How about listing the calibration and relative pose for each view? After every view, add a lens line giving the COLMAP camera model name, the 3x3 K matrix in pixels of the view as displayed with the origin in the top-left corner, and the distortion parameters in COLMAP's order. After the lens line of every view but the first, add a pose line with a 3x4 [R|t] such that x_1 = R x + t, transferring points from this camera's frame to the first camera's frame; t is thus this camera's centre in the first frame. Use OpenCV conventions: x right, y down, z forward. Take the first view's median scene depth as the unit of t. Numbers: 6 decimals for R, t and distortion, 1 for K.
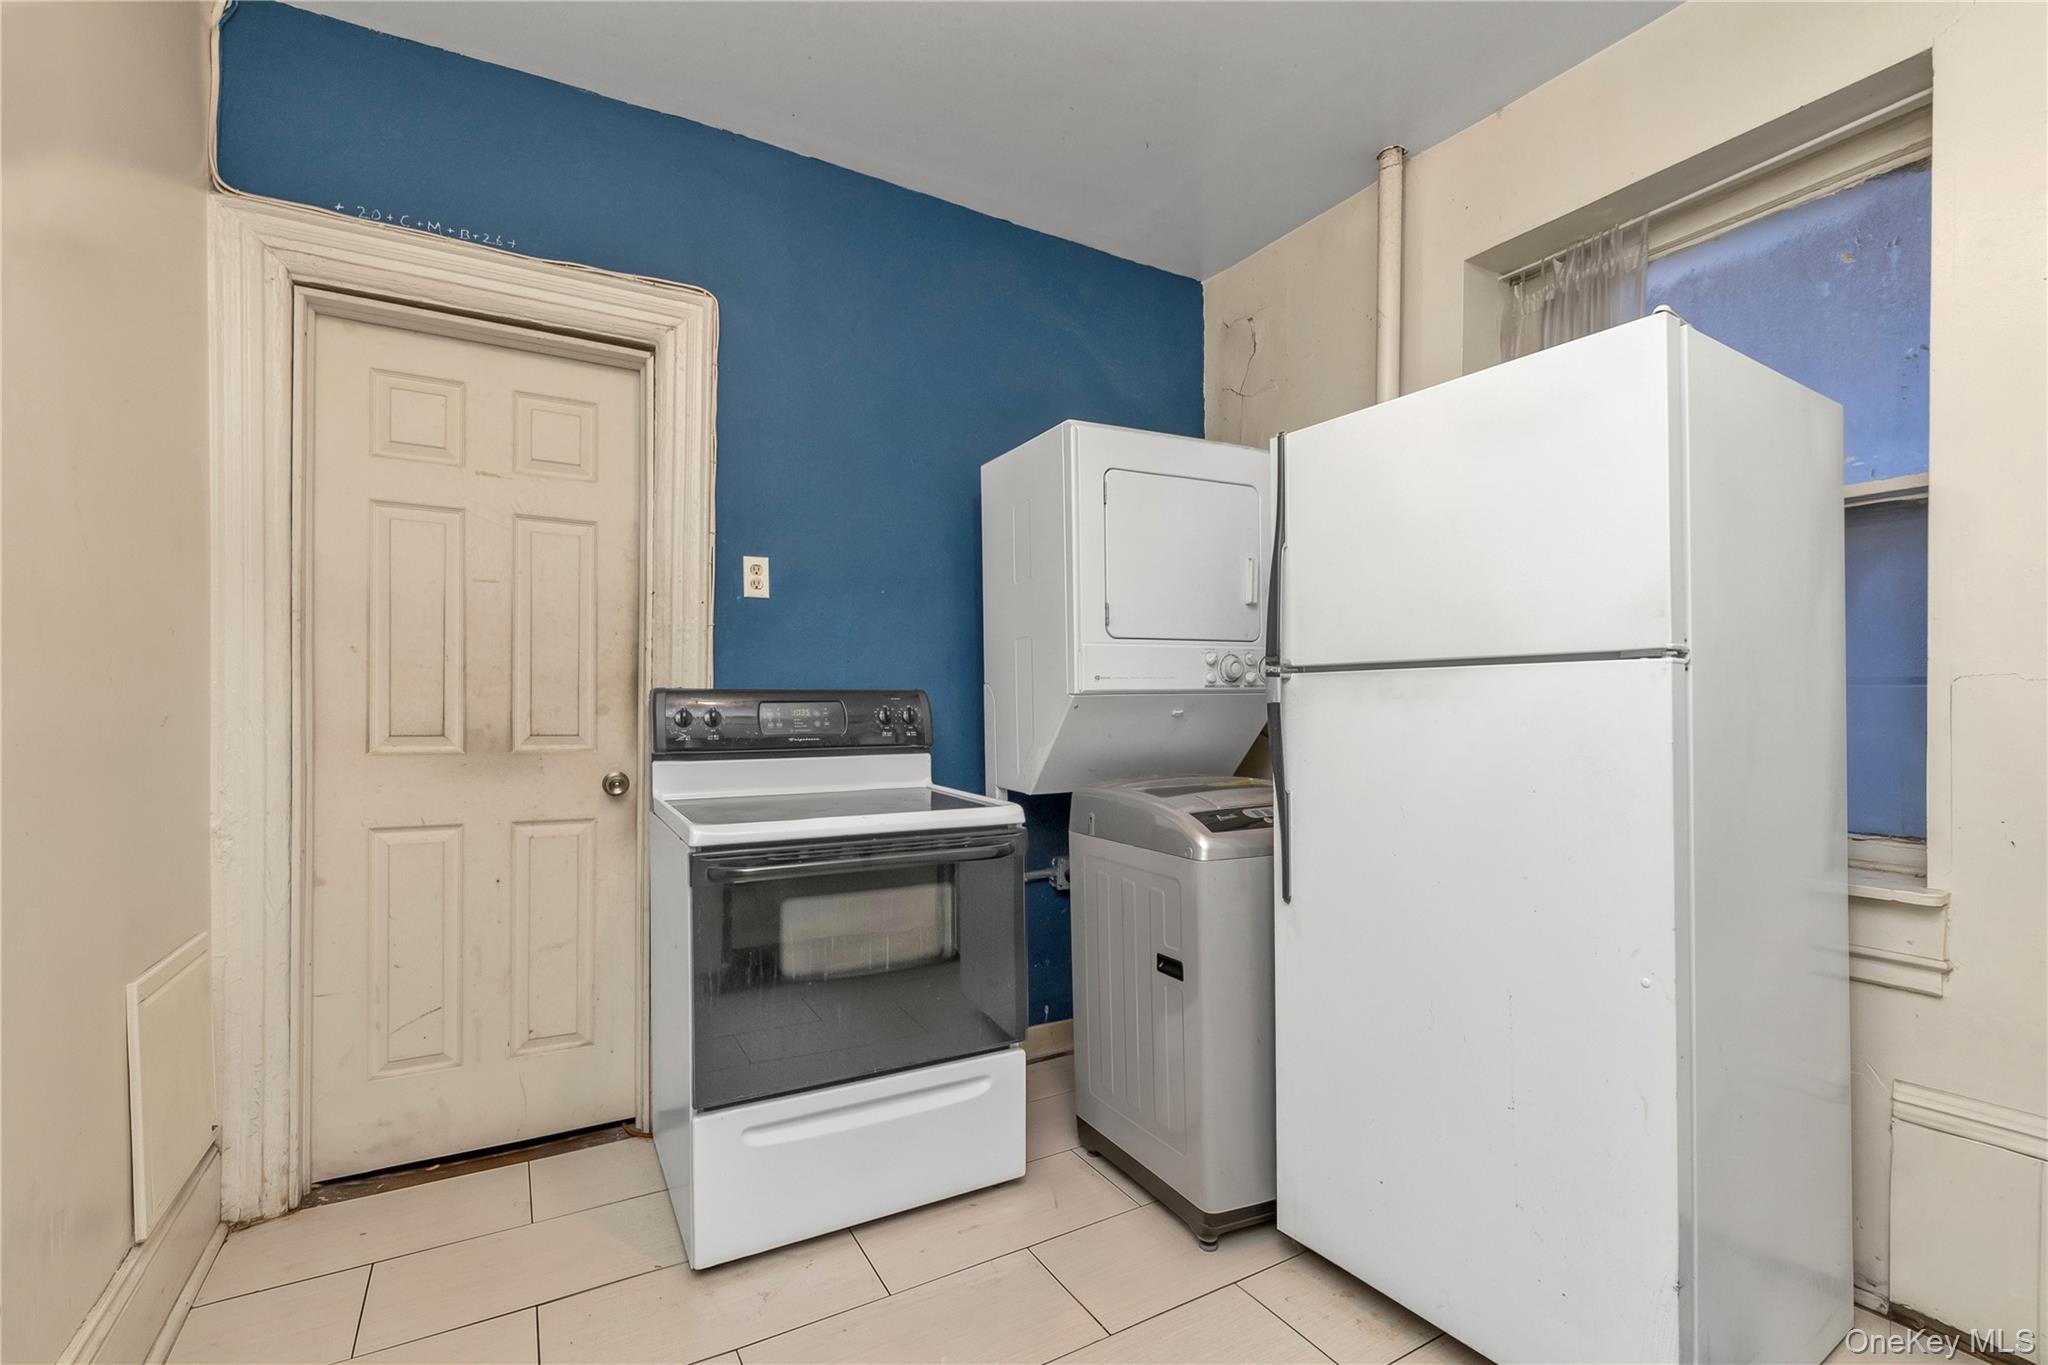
lens RADIAL K [[900.8, 0, 1016.5], [0, 900.8, 677.7], [0, 0, 1]] dist [0.001000, 0.000189]
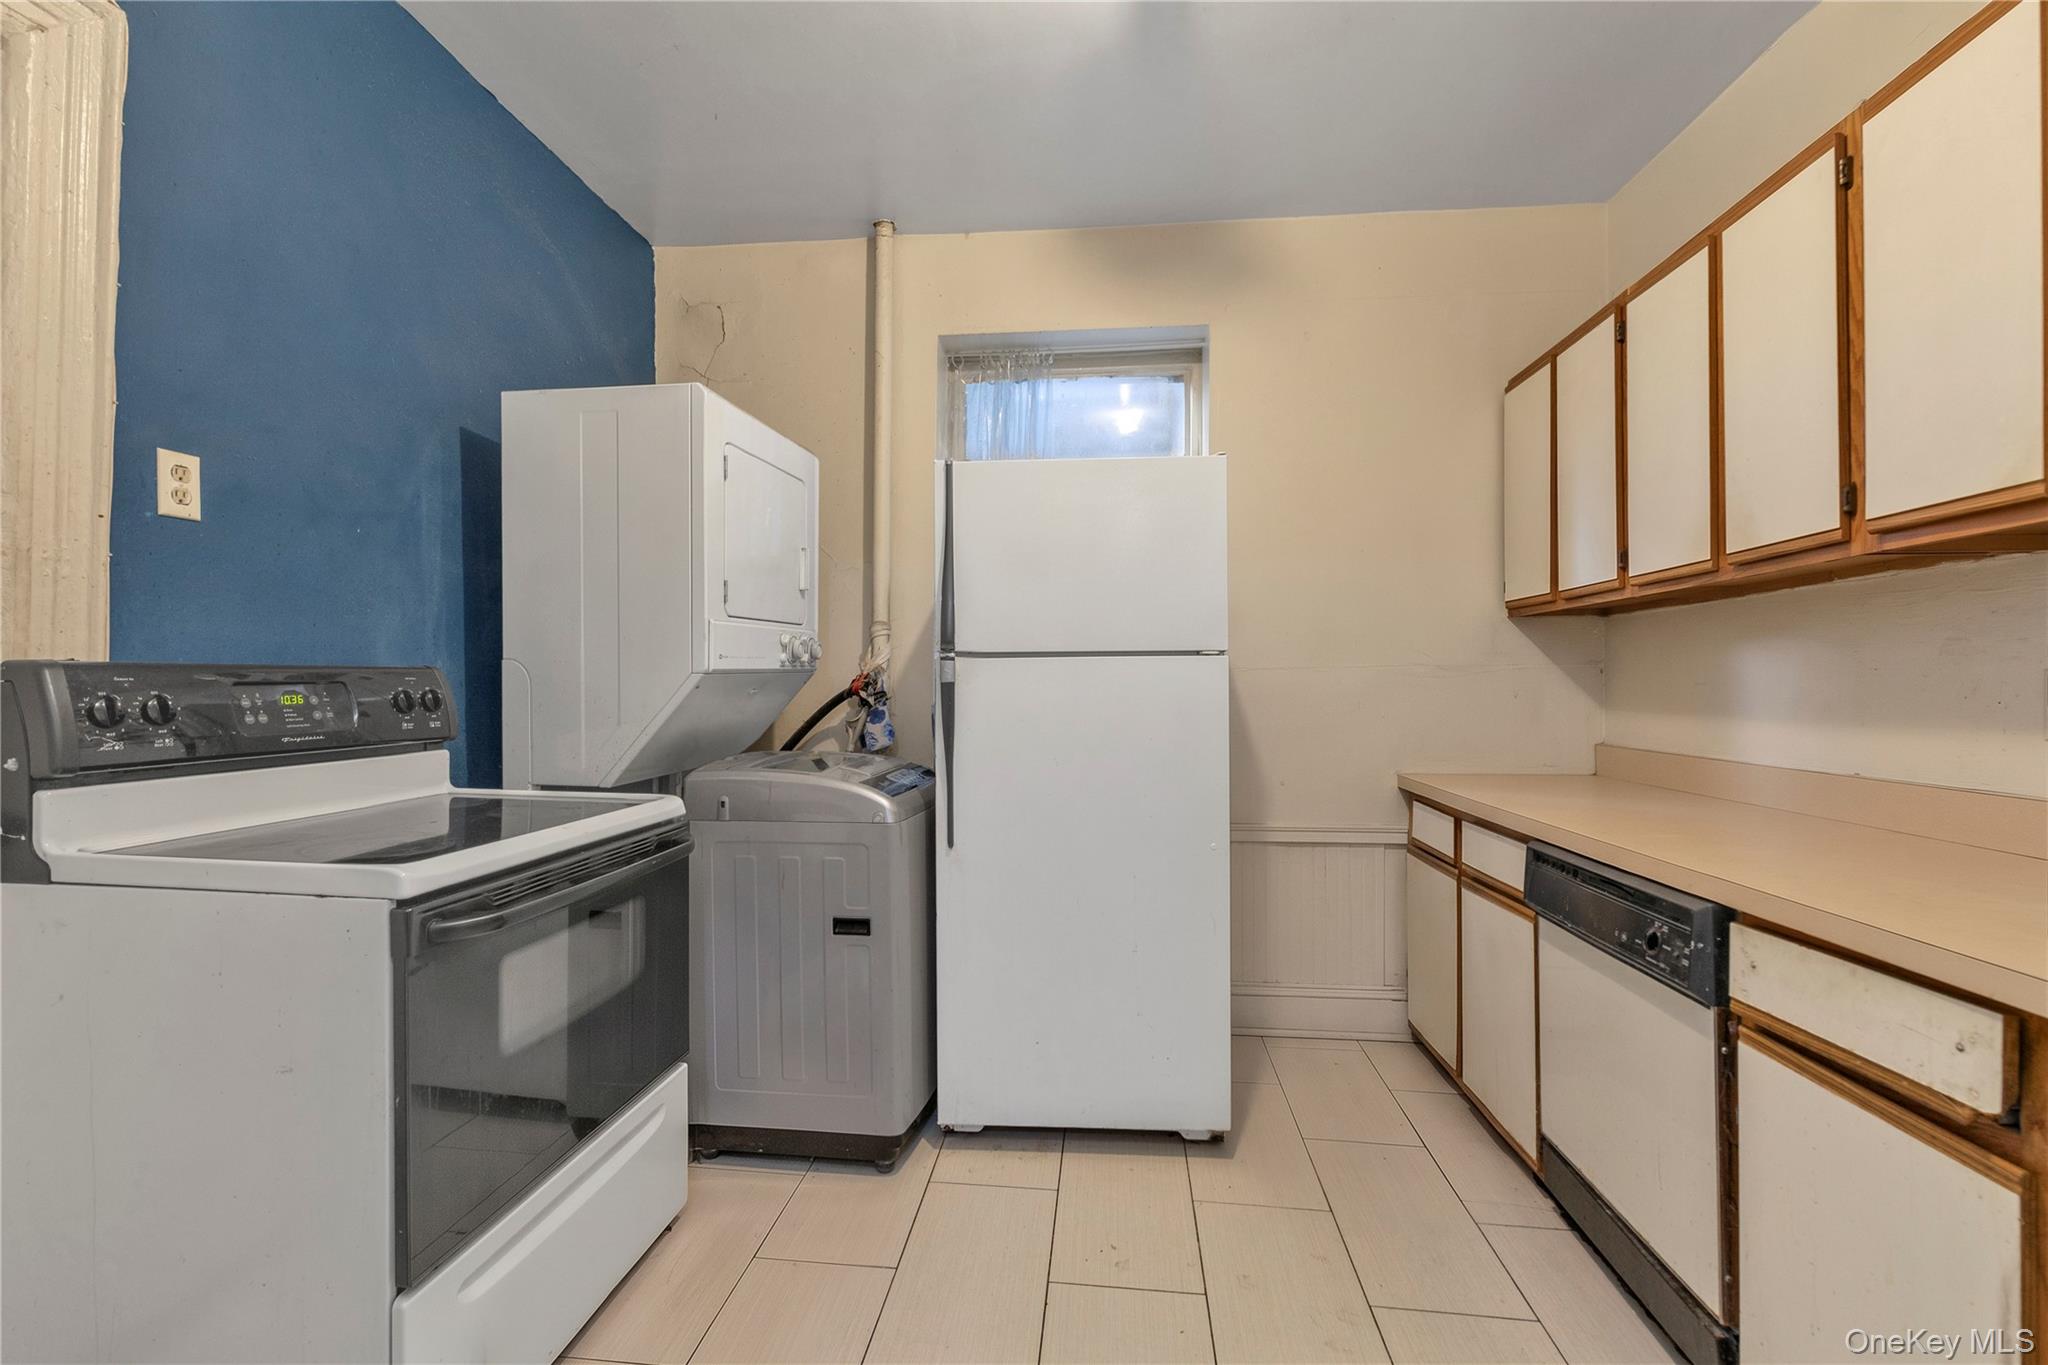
lens RADIAL K [[890.0, 0, 1025.8], [0, 890.0, 642.9], [0, 0, 1]] dist [0.000517, 0.000126]
pose [[0.583488, 0.031765, 0.811500, -0.463736], [-0.020969, 0.999491, -0.024046, 0.001070], [-0.811851, -0.002986, 0.583857, 0.163805]]
